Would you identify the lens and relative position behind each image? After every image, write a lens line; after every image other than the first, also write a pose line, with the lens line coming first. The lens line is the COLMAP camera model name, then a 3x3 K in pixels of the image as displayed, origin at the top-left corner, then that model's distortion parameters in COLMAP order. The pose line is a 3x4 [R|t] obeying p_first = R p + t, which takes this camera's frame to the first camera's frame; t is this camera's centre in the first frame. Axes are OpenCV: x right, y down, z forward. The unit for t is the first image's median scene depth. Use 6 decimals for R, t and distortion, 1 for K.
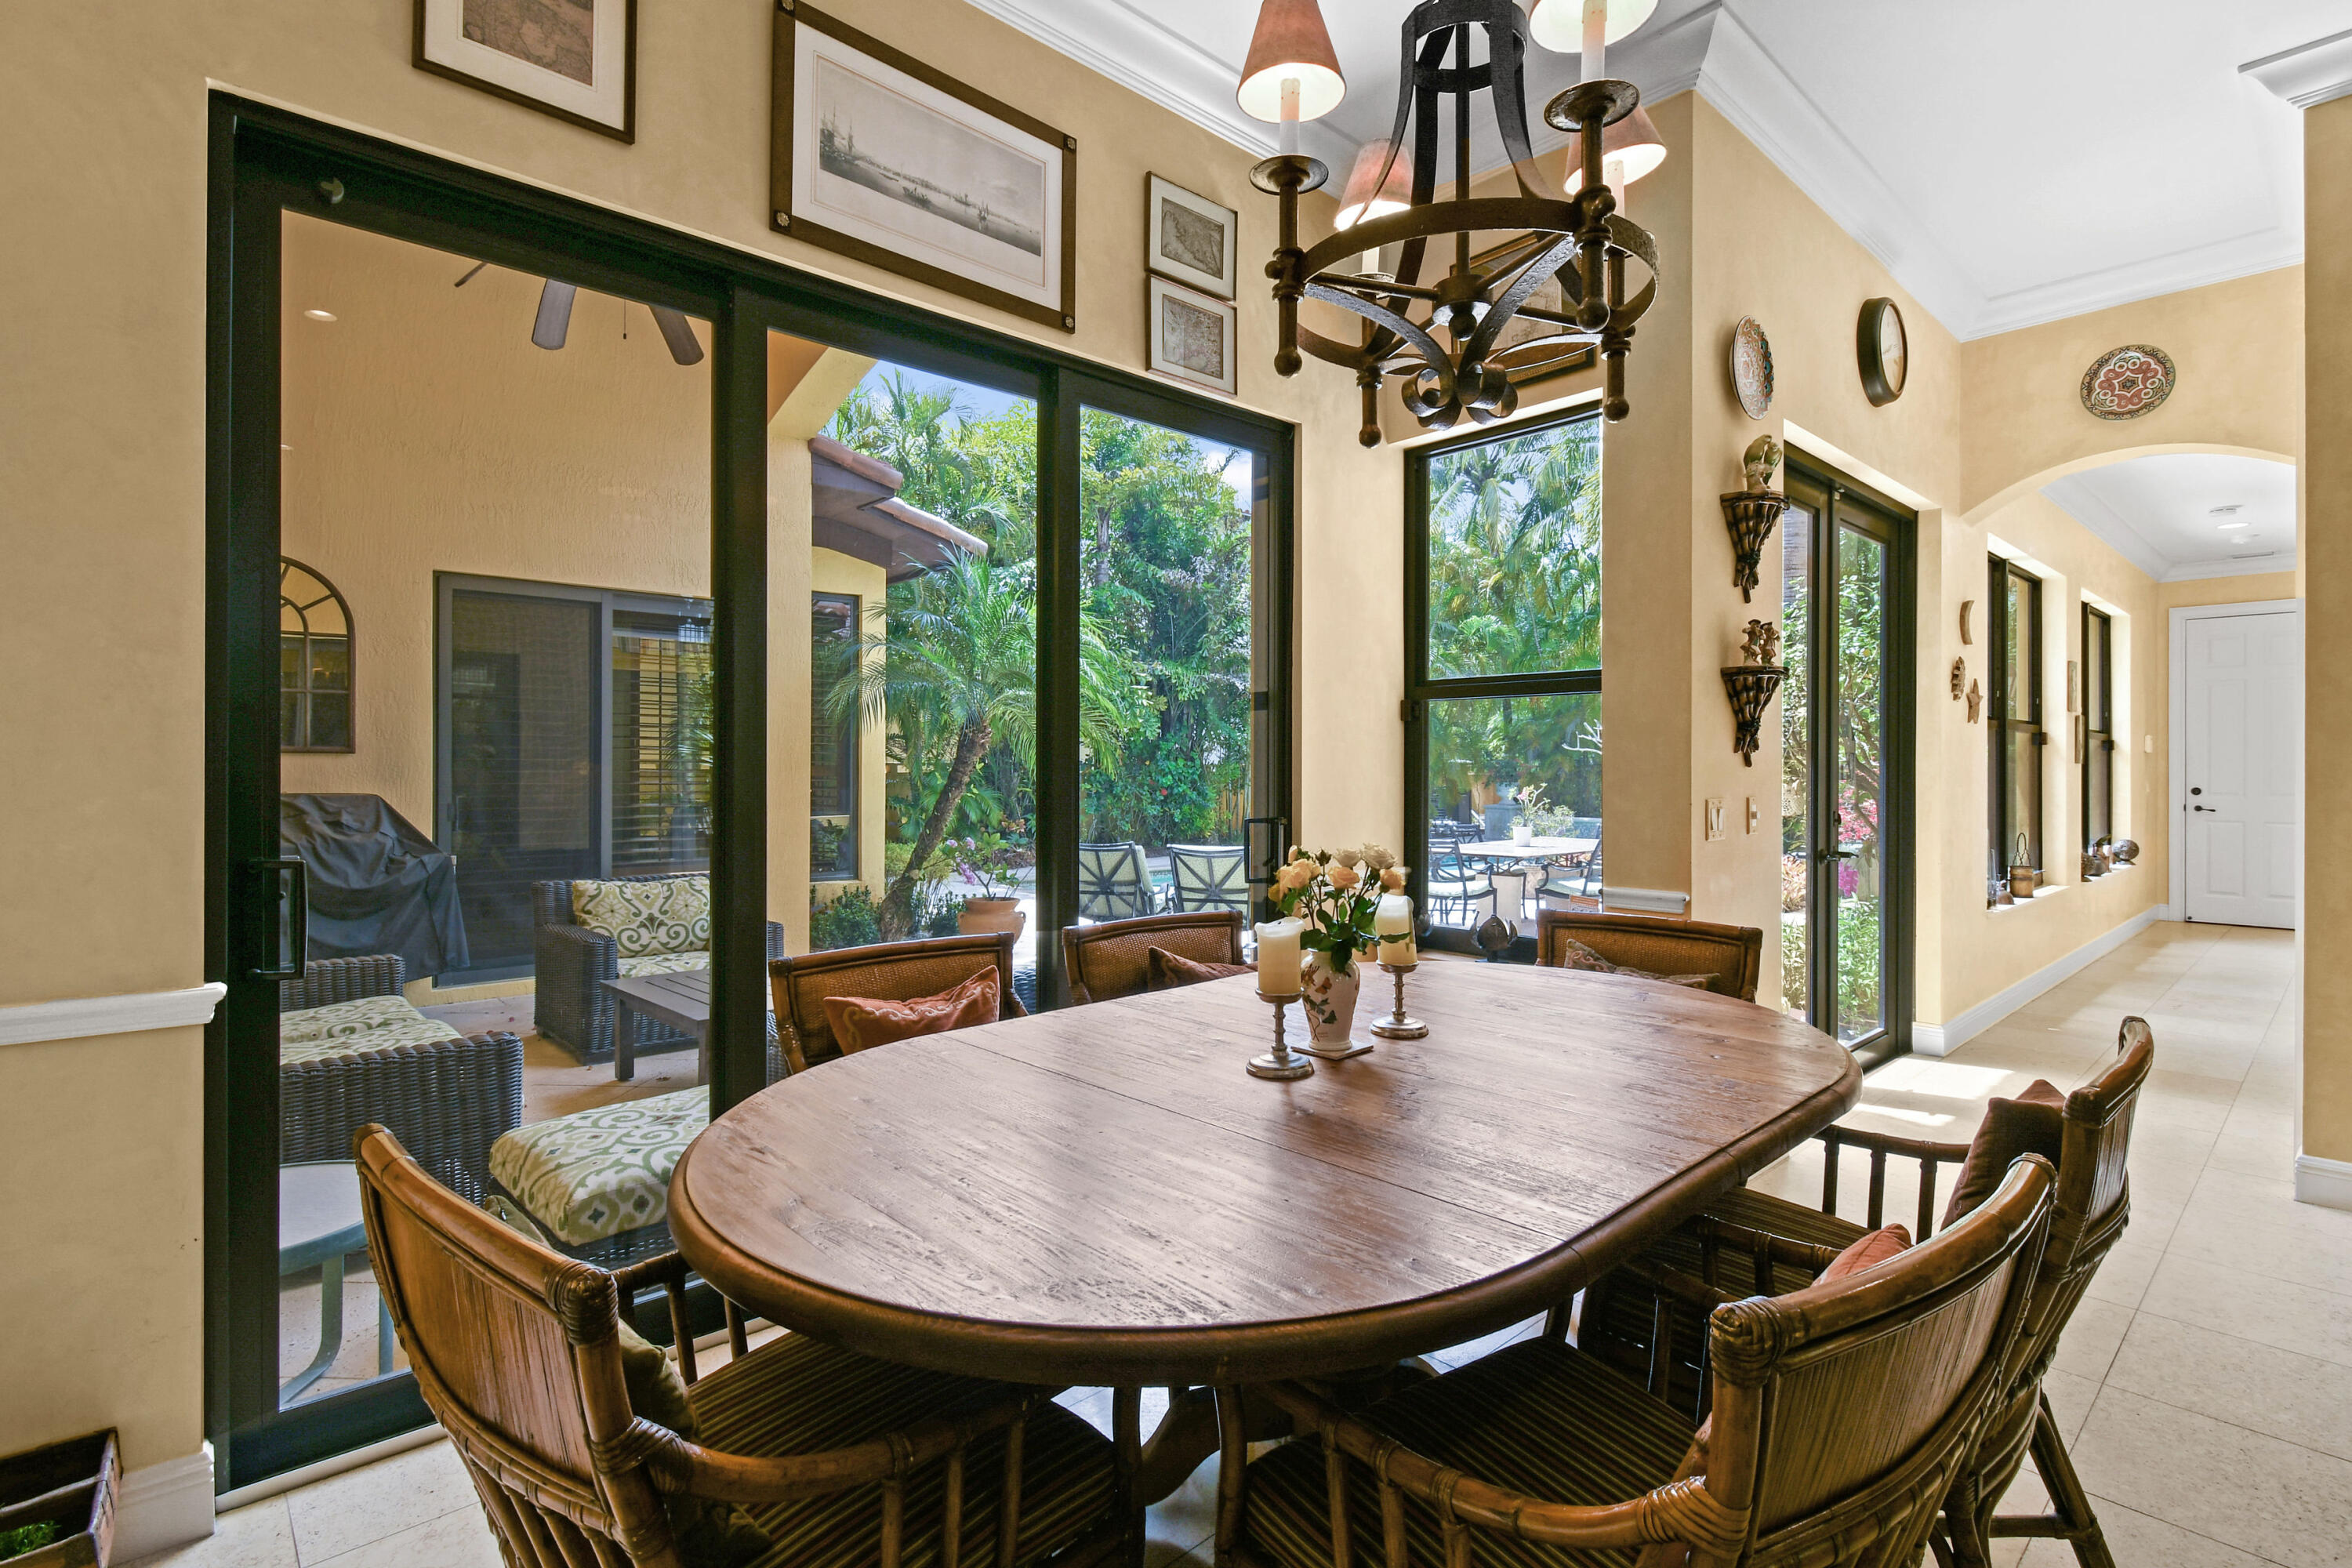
lens RADIAL K [[1125.2, 0, 1176.0], [0, 1125.2, 784.0], [0, 0, 1]] dist [-0.000696, 0.000133]
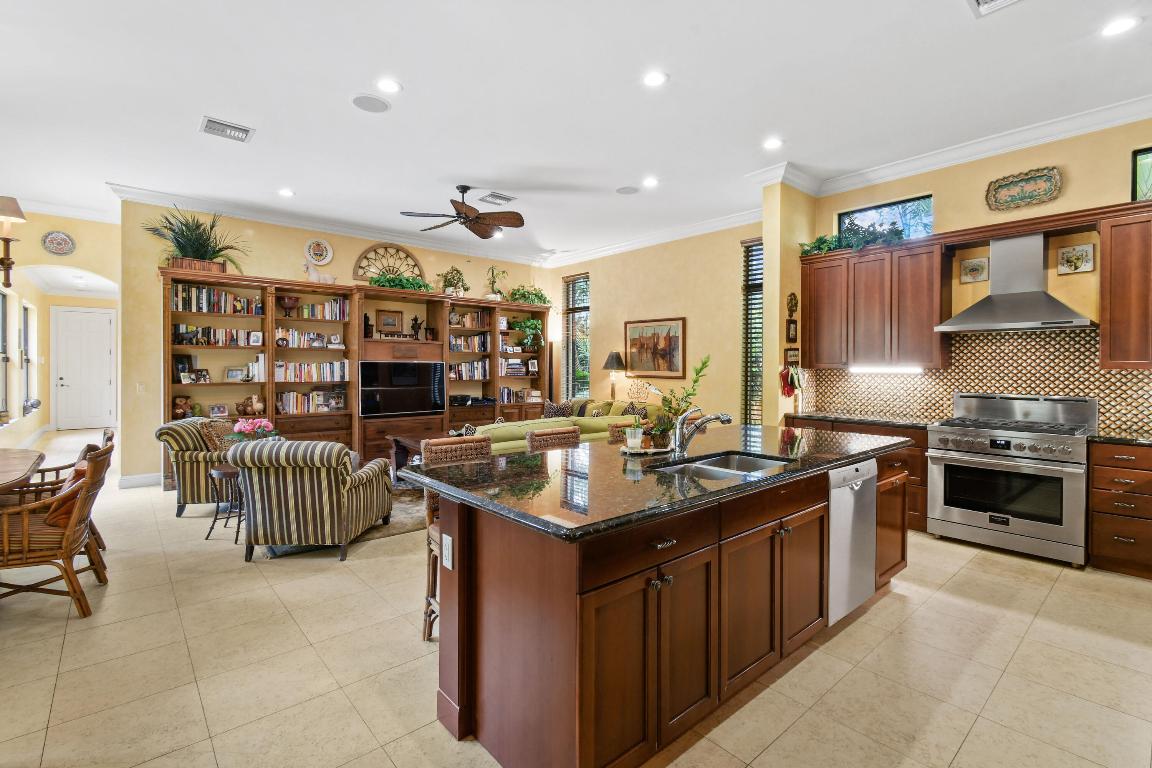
lens RADIAL K [[522.5, 0, 580.4], [0, 522.5, 368.0], [0, 0, 1]] dist [0.000836, 0.000044]
pose [[0.020722, 0.002387, 0.999782, -0.298333], [0.002848, 0.999993, -0.002447, -0.013348], [-0.999781, 0.002898, 0.020715, -0.237583]]
